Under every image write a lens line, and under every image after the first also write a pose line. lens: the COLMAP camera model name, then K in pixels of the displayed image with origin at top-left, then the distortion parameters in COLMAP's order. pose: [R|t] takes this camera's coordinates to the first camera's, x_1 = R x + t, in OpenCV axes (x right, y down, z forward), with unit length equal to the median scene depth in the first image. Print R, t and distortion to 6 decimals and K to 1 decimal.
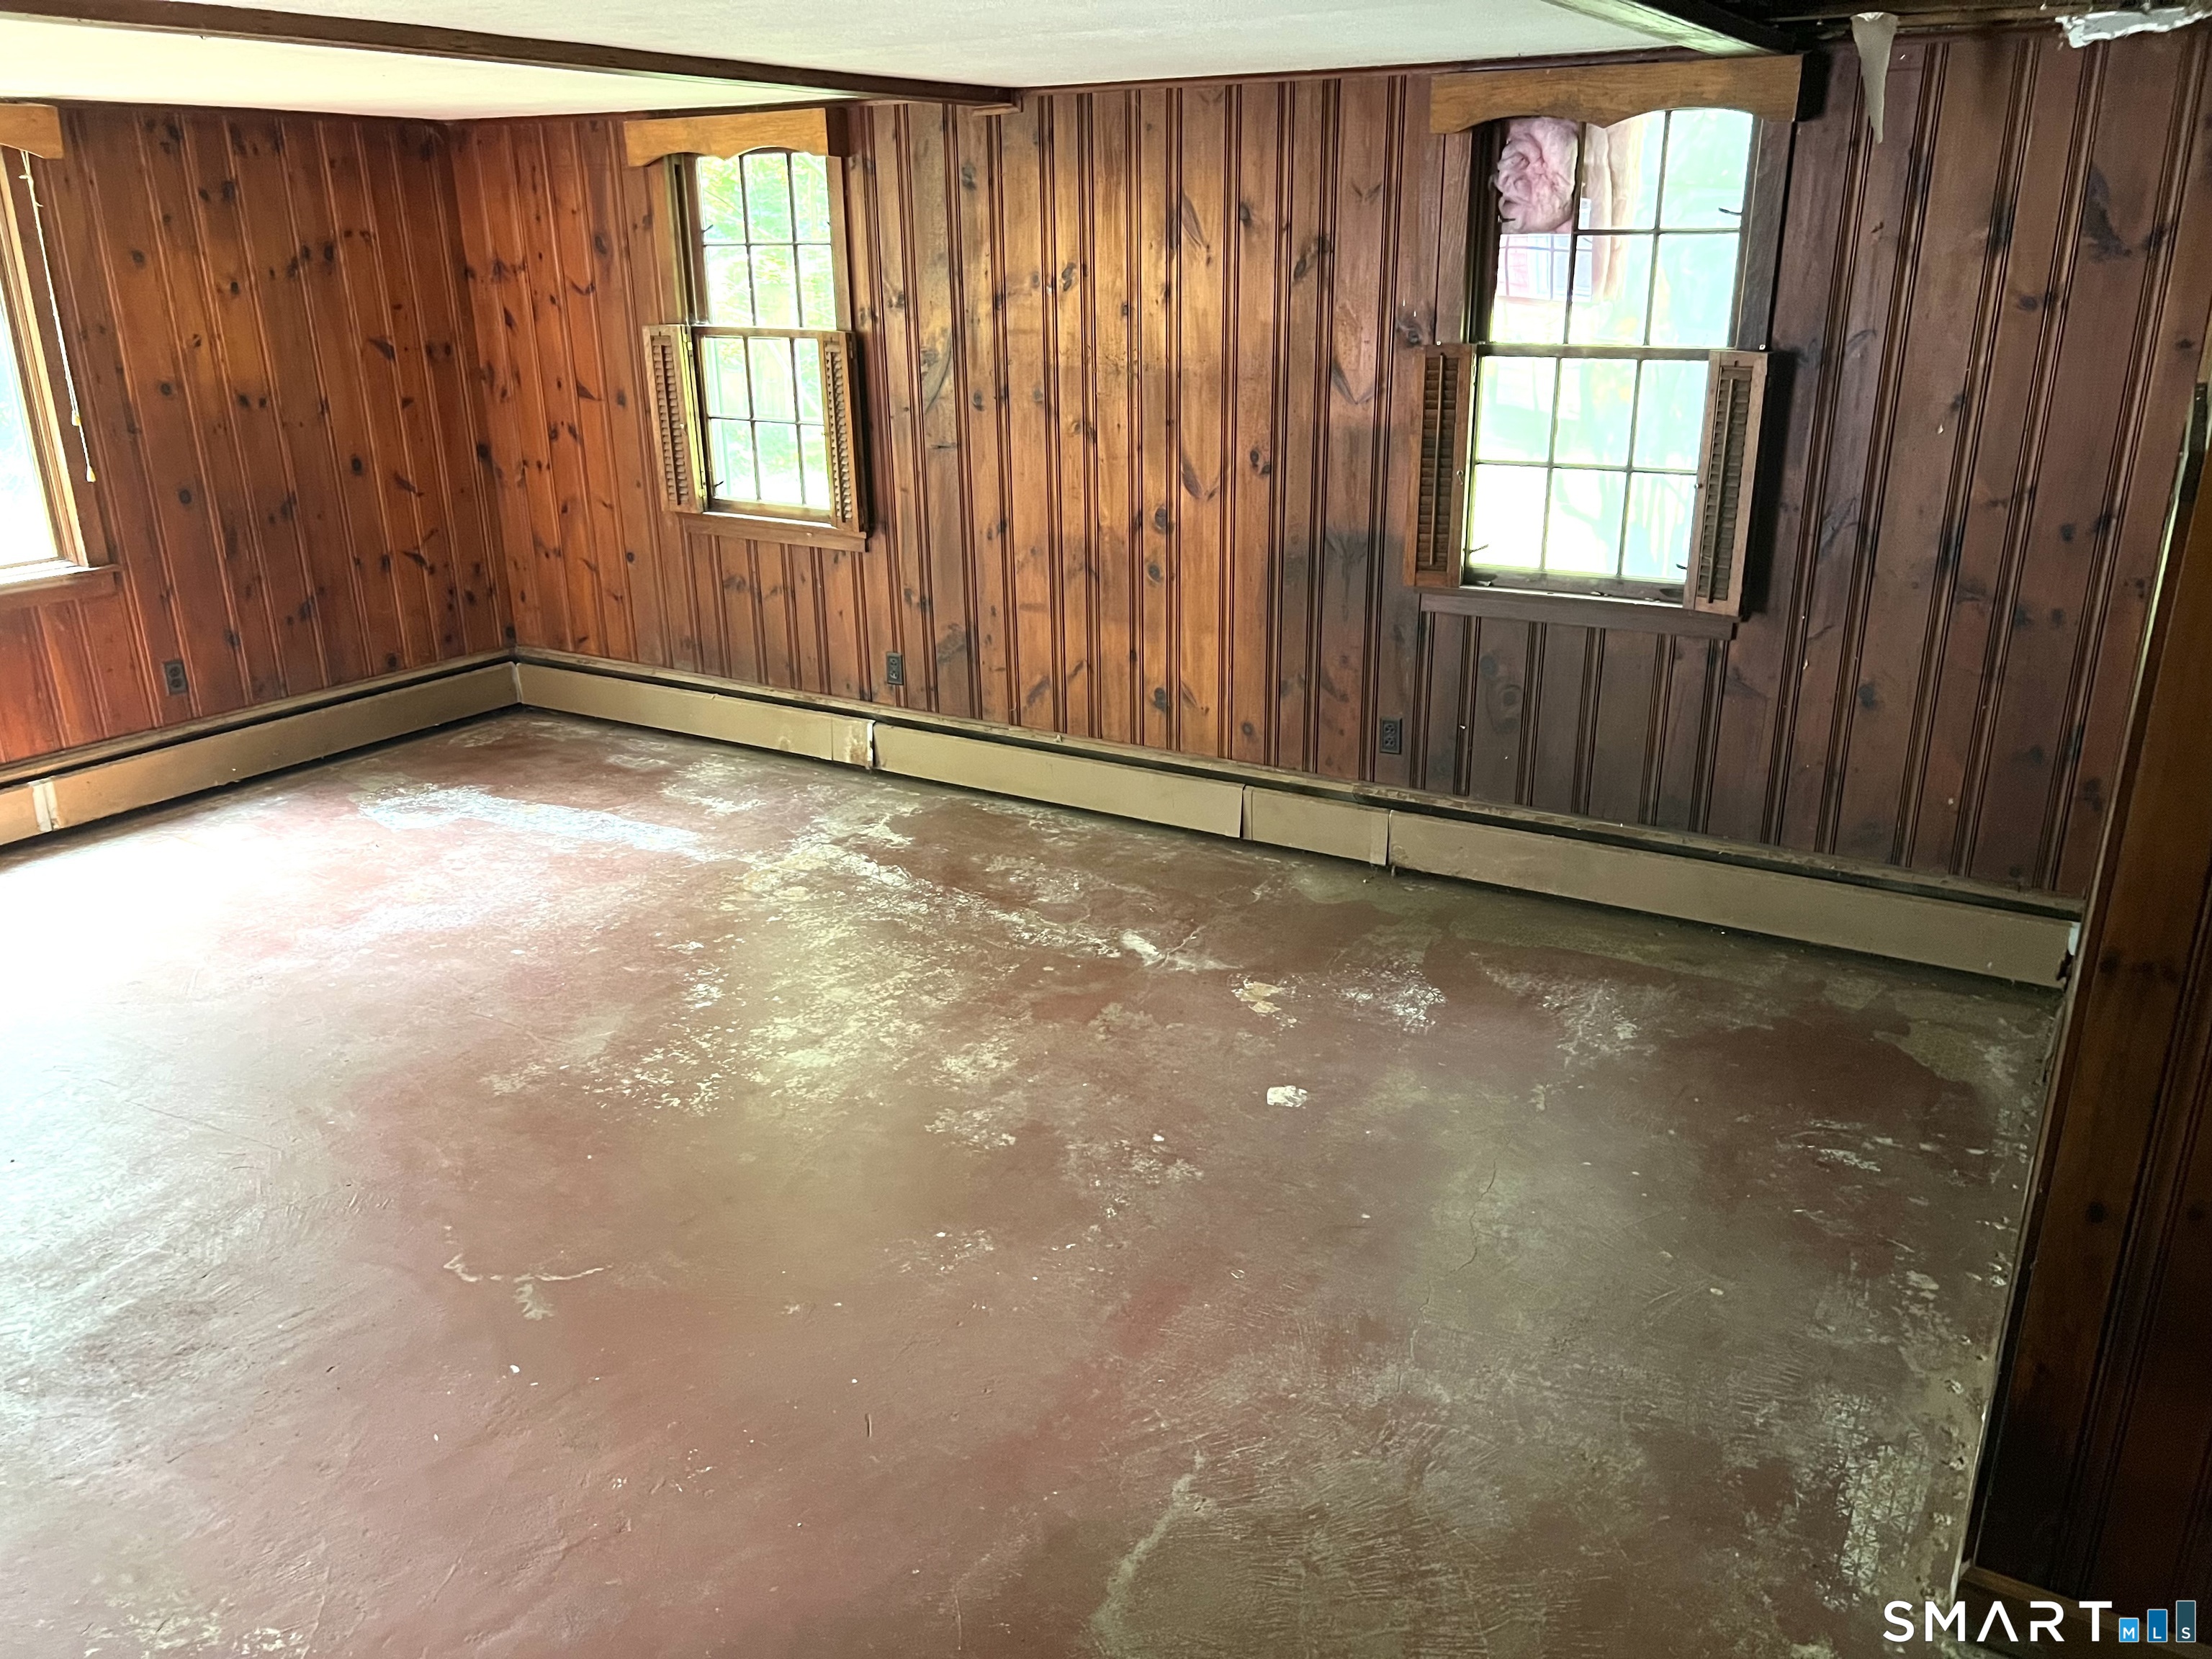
lens RADIAL K [[1677.9, 0, 1106.0], [0, 1677.9, 829.5], [0, 0, 1]] dist [0.047323, -0.004089]
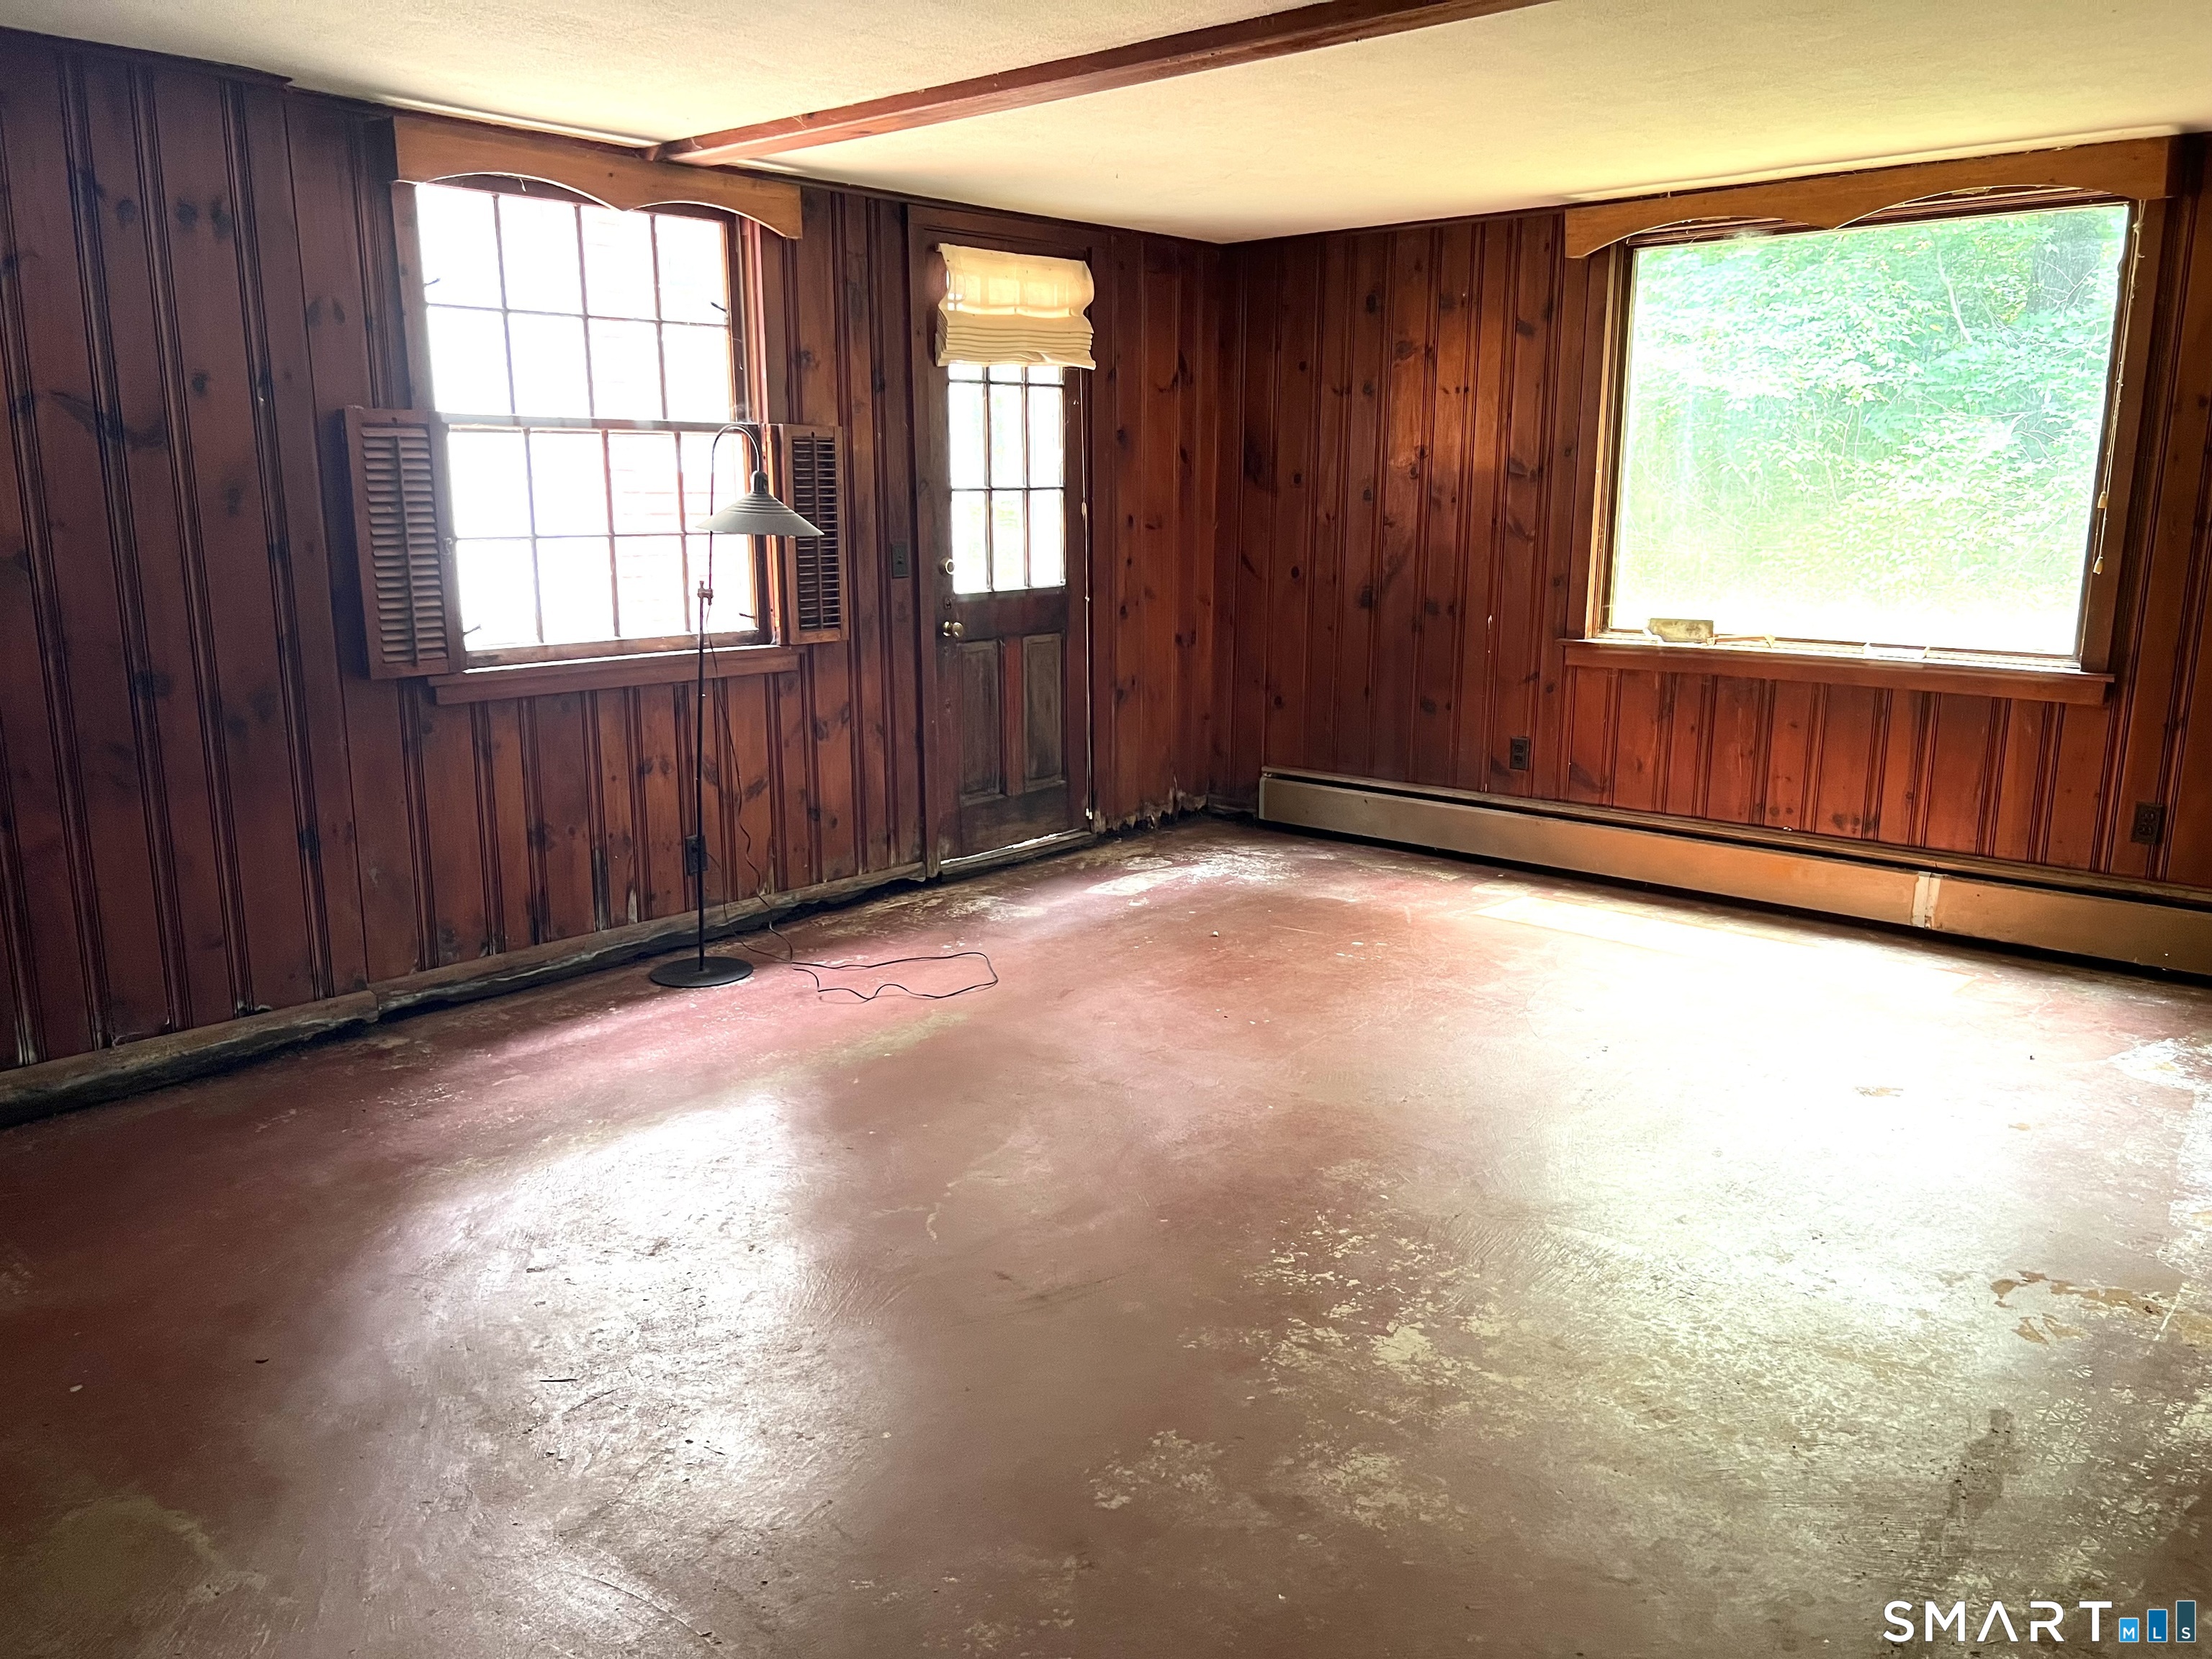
lens RADIAL K [[1677.9, 0, 1106.0], [0, 1677.9, 829.5], [0, 0, 1]] dist [0.047323, -0.004089]
pose [[-0.177316, 0.212972, -0.960834, 0.338831], [-0.331582, 0.906295, 0.262075, -0.142842], [0.926613, 0.365066, -0.090083, 0.652939]]
